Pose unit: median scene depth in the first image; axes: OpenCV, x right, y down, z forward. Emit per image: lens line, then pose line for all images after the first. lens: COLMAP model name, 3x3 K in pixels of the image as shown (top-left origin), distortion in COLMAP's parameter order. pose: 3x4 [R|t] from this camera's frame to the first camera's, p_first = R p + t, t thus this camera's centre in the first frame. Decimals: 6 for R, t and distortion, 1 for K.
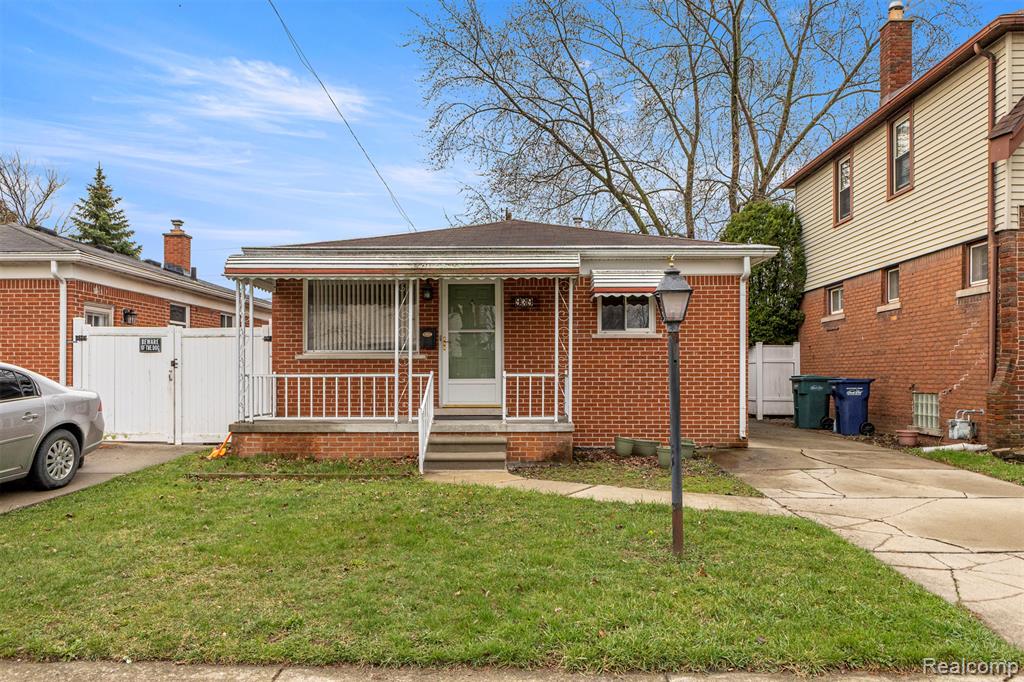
lens RADIAL K [[719.0, 0, 511.6], [0, 719.0, 375.6], [0, 0, 1]] dist [0.002458, -0.000312]
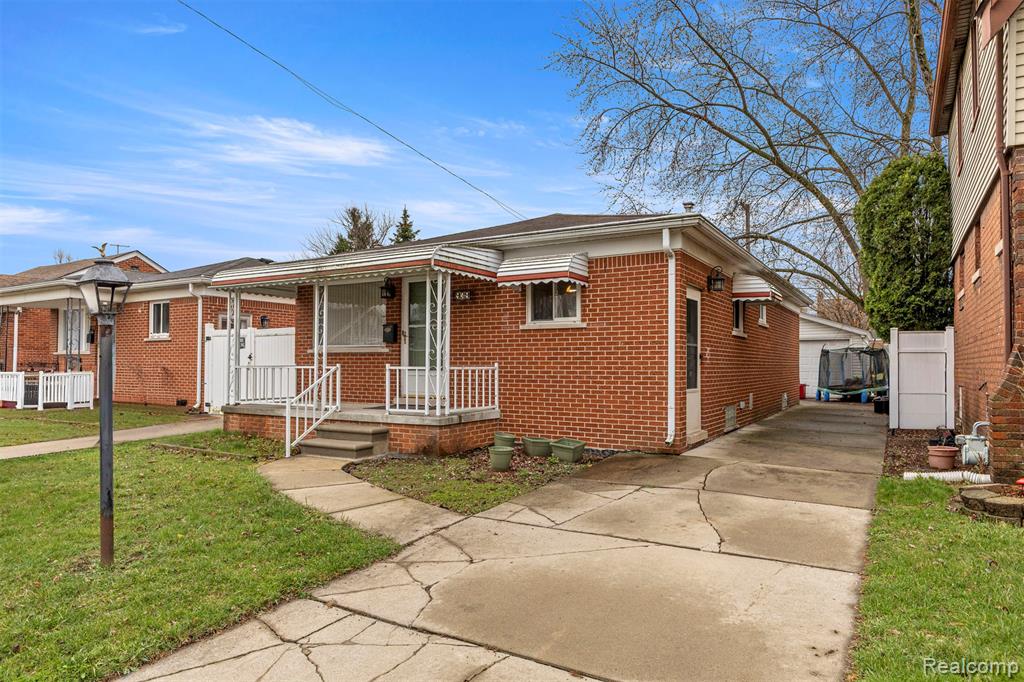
lens RADIAL K [[634.9, 0, 515.1], [0, 634.9, 350.8], [0, 0, 1]] dist [0.005117, 0.001509]
pose [[0.868354, -0.008273, -0.495875, 0.529018], [-0.003692, 0.999725, -0.023144, -0.003838], [0.495930, 0.021928, 0.868085, 0.259375]]
